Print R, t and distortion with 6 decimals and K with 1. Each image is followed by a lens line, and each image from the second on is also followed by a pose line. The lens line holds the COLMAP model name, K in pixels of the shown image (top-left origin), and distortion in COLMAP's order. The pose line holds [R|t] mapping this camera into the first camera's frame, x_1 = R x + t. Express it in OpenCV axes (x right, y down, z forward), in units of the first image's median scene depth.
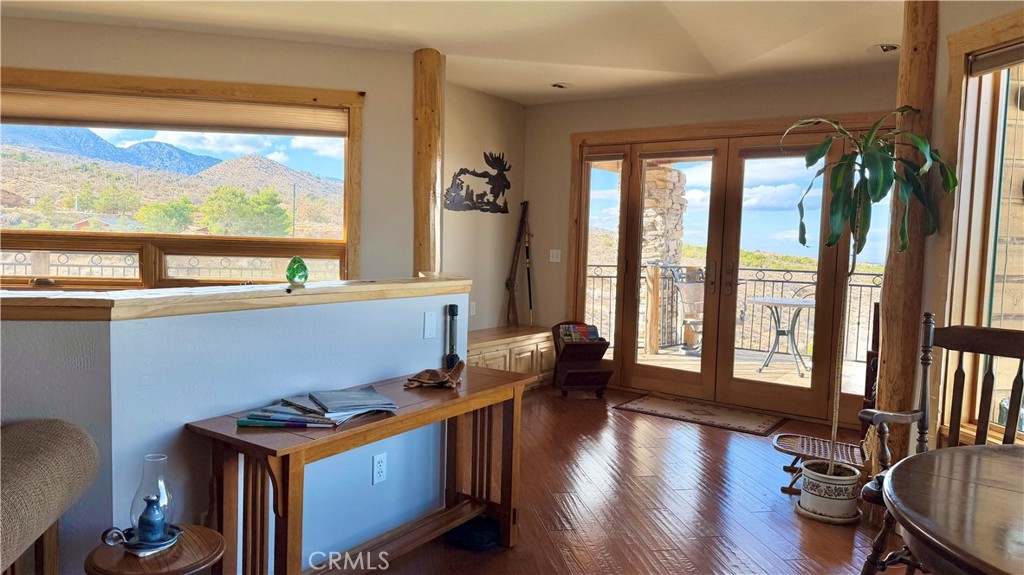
lens RADIAL K [[711.8, 0, 513.0], [0, 711.8, 286.7], [0, 0, 1]] dist [0.045400, -0.030330]
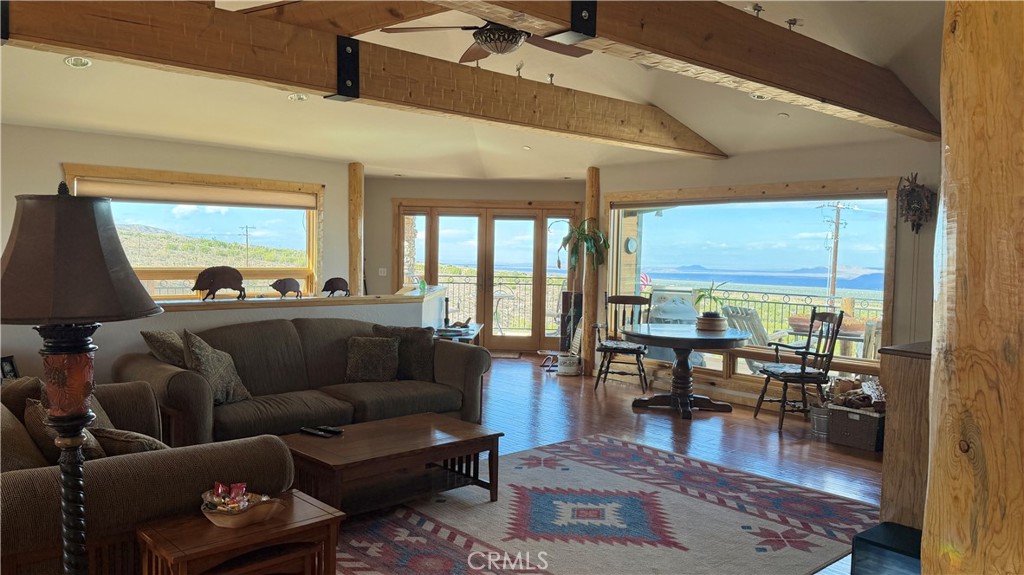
lens RADIAL K [[771.5, 0, 511.0], [0, 771.5, 287.3], [0, 0, 1]] dist [0.057108, -0.005161]
pose [[0.848064, -0.038153, 0.528518, -0.878713], [0.041360, 0.999128, 0.005759, -0.009965], [-0.528277, 0.016976, 0.848902, -0.913149]]
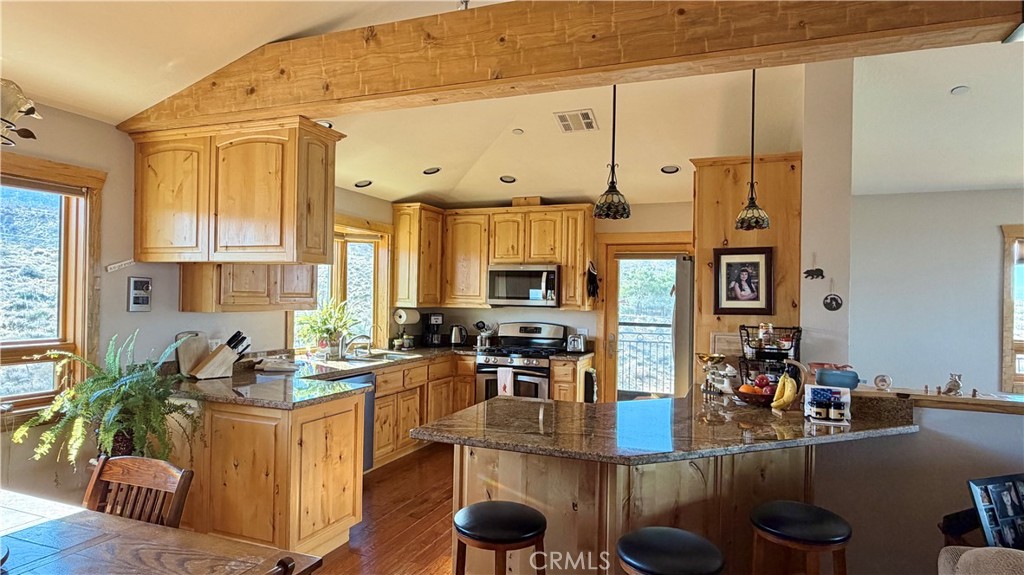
lens RADIAL K [[583.9, 0, 511.6], [0, 583.9, 285.7], [0, 0, 1]] dist [-0.024291, -0.000839]
pose [[0.854123, -0.026191, -0.519411, -1.013847], [-0.026666, 0.995212, -0.094032, -0.053369], [0.519387, 0.094166, 0.849335, -0.463352]]
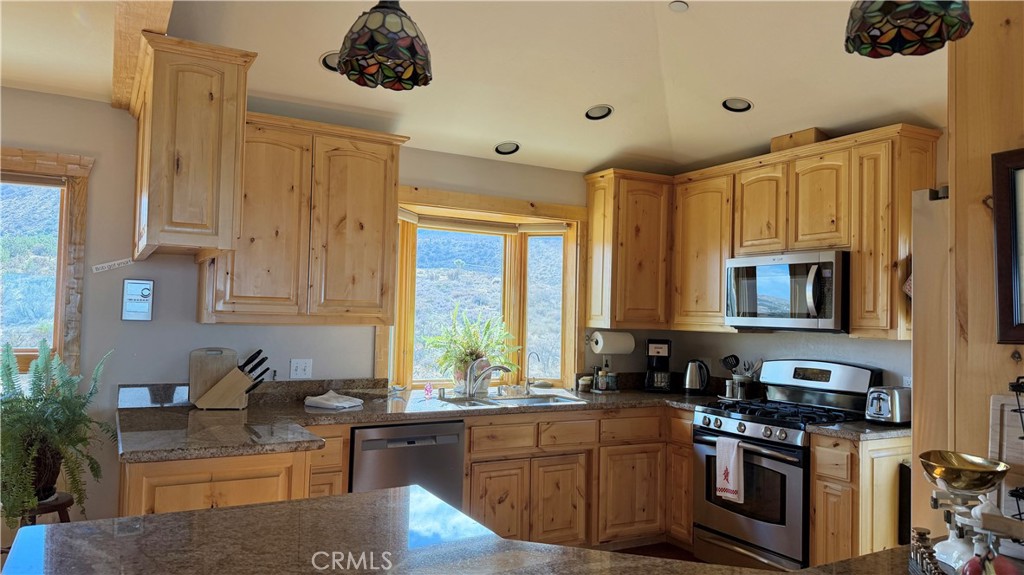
lens RADIAL K [[711.8, 0, 513.0], [0, 711.8, 284.4], [0, 0, 1]] dist [0.045400, -0.030330]
pose [[0.331566, -0.065557, -0.941152, -0.942222], [-0.079711, 0.992069, -0.097185, -0.074660], [0.940059, 0.107243, 0.323711, 0.080498]]
